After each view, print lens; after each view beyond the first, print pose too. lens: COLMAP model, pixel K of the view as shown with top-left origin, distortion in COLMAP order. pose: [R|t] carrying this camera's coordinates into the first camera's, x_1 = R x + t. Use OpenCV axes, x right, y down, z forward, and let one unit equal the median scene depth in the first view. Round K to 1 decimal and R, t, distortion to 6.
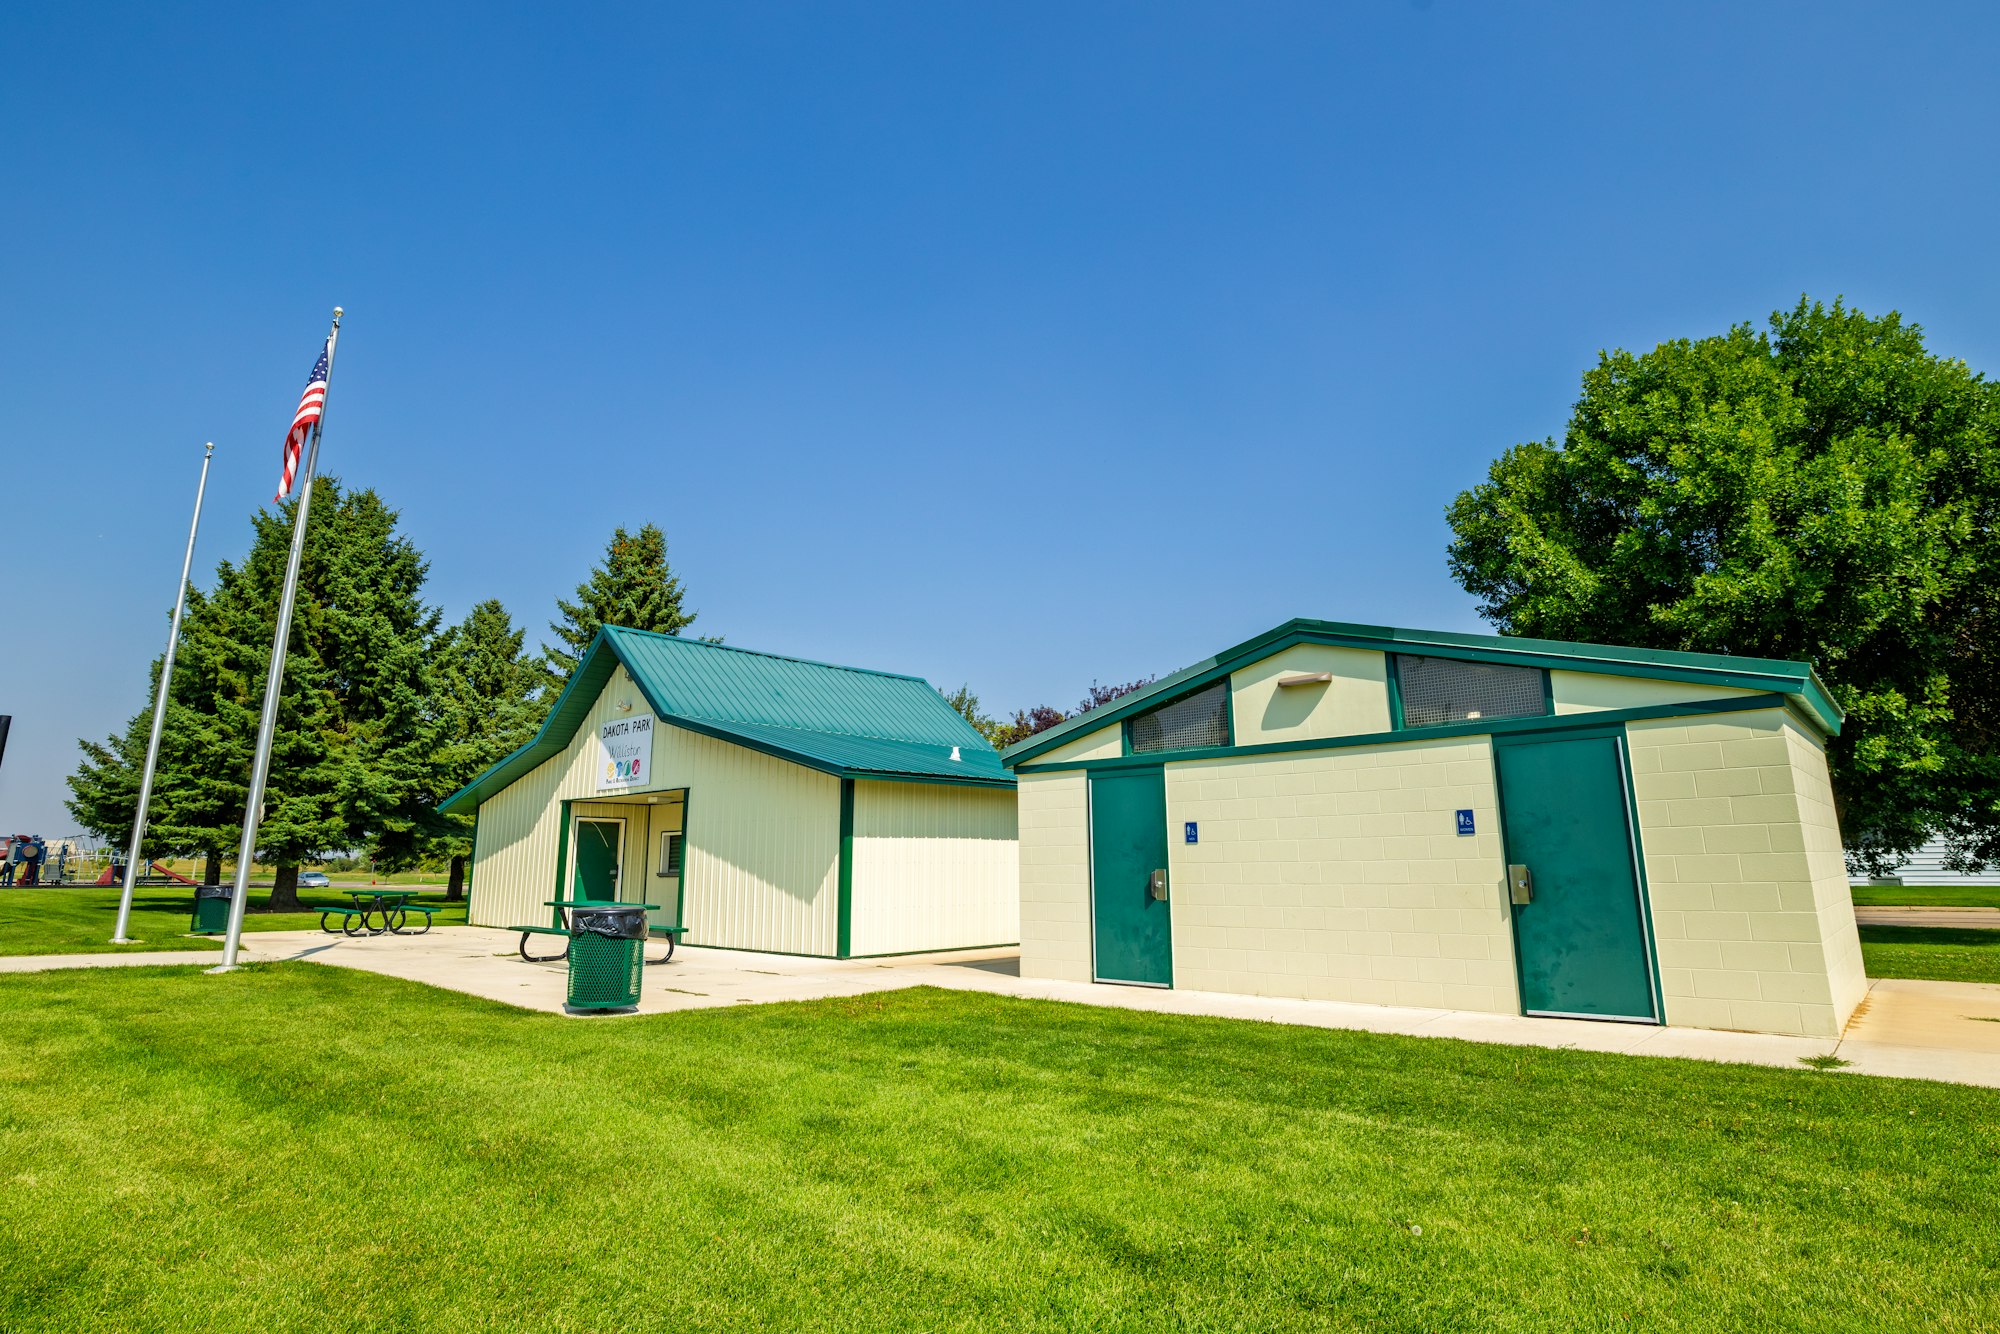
lens RADIAL K [[953.6, 0, 1003.6], [0, 953.6, 668.7], [0, 0, 1]] dist [-0.036150, 0.001080]
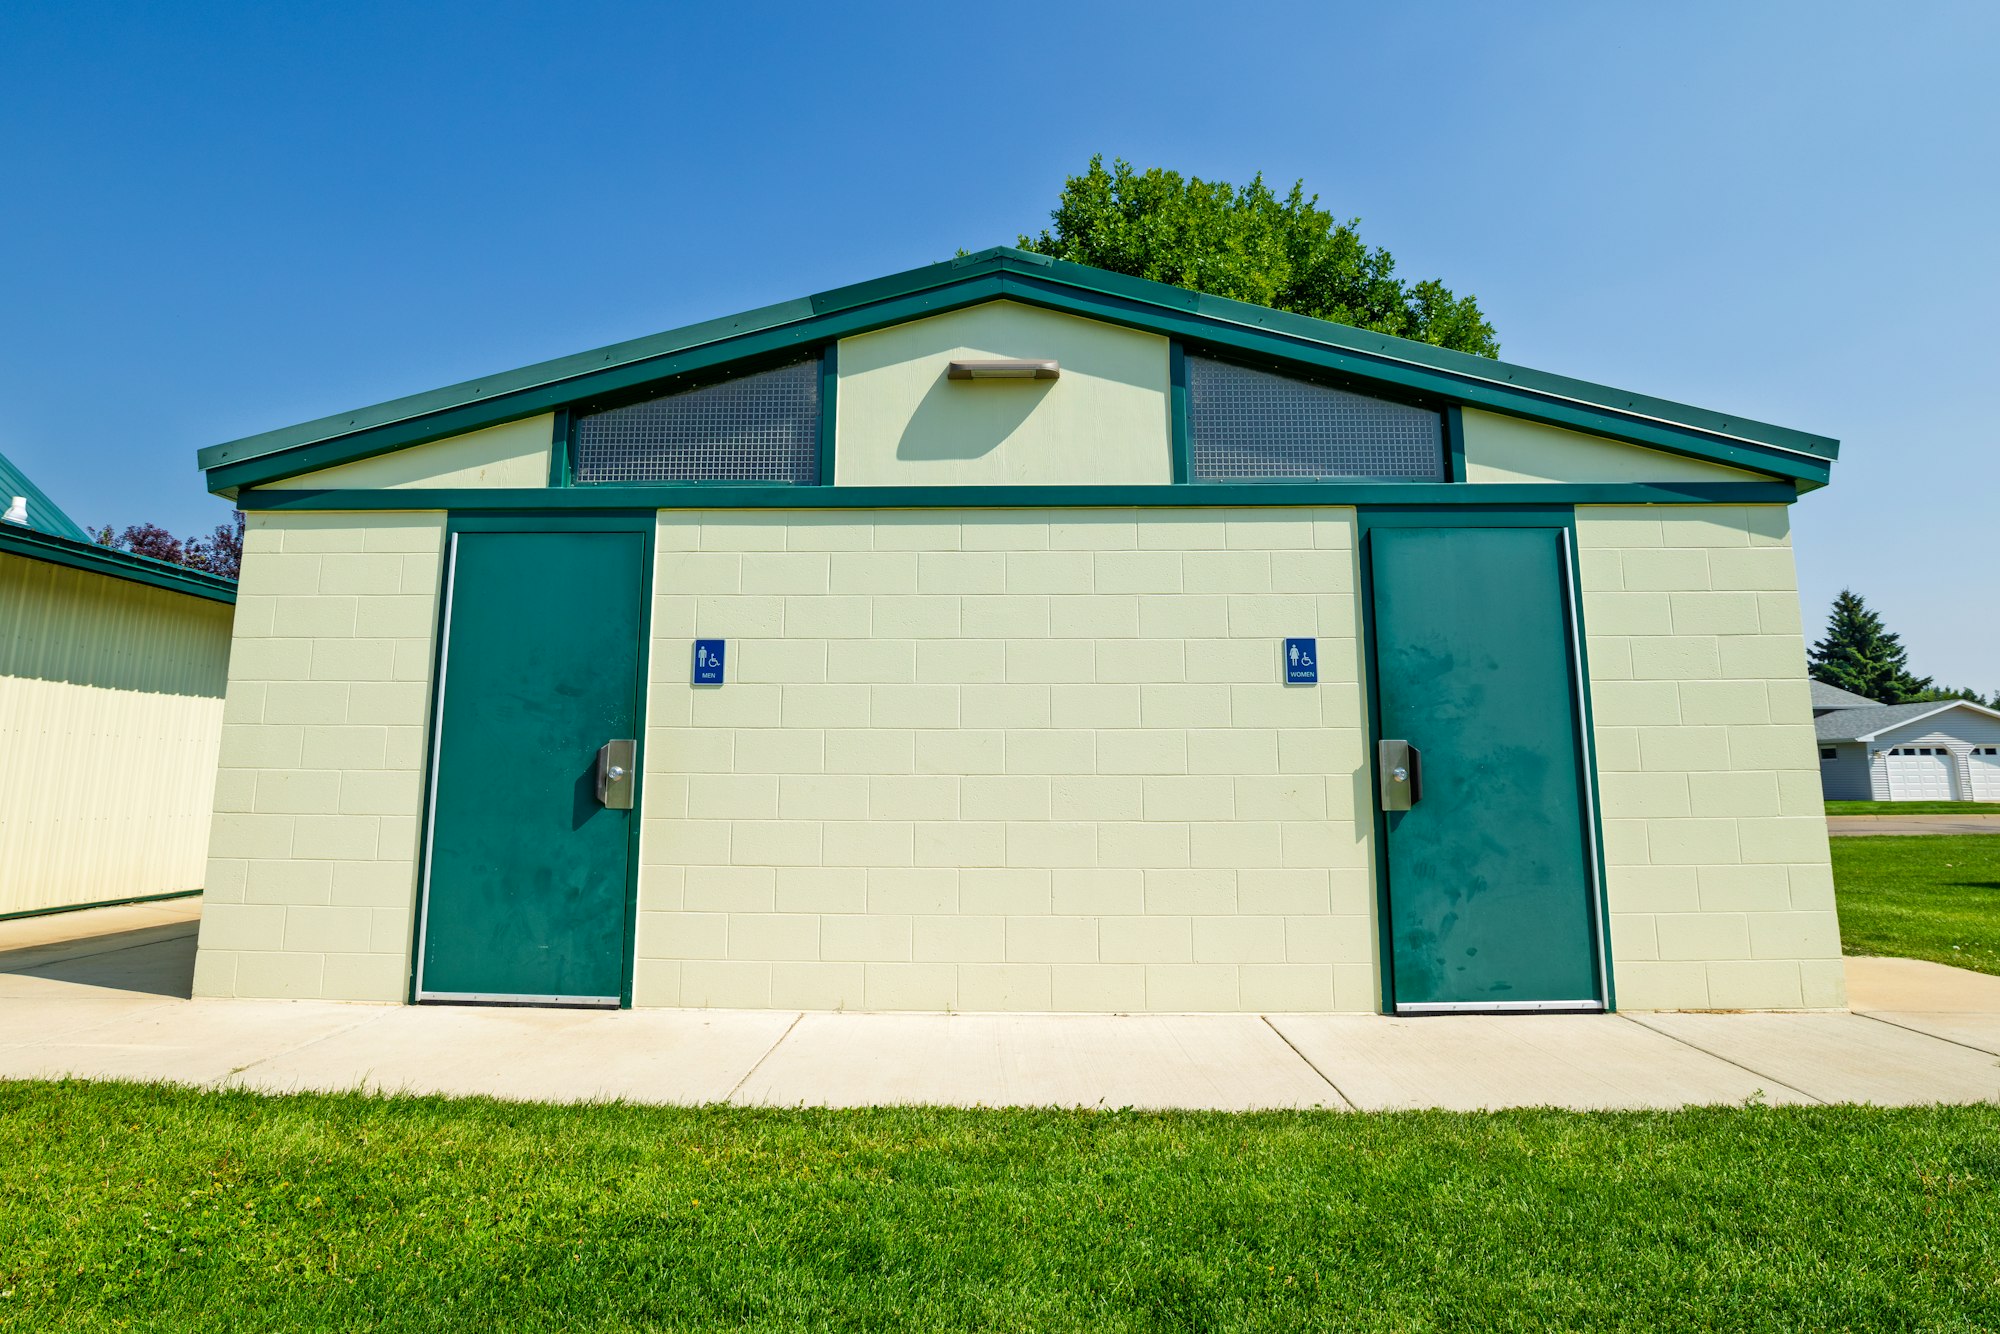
lens RADIAL K [[953.6, 0, 991.4], [0, 953.6, 679.1], [0, 0, 1]] dist [-0.036150, 0.001080]
pose [[0.758676, 0.102798, 0.643307, 0.009193], [-0.145456, 0.989273, 0.013460, 0.163221], [-0.635023, -0.103785, 0.765490, 0.596663]]
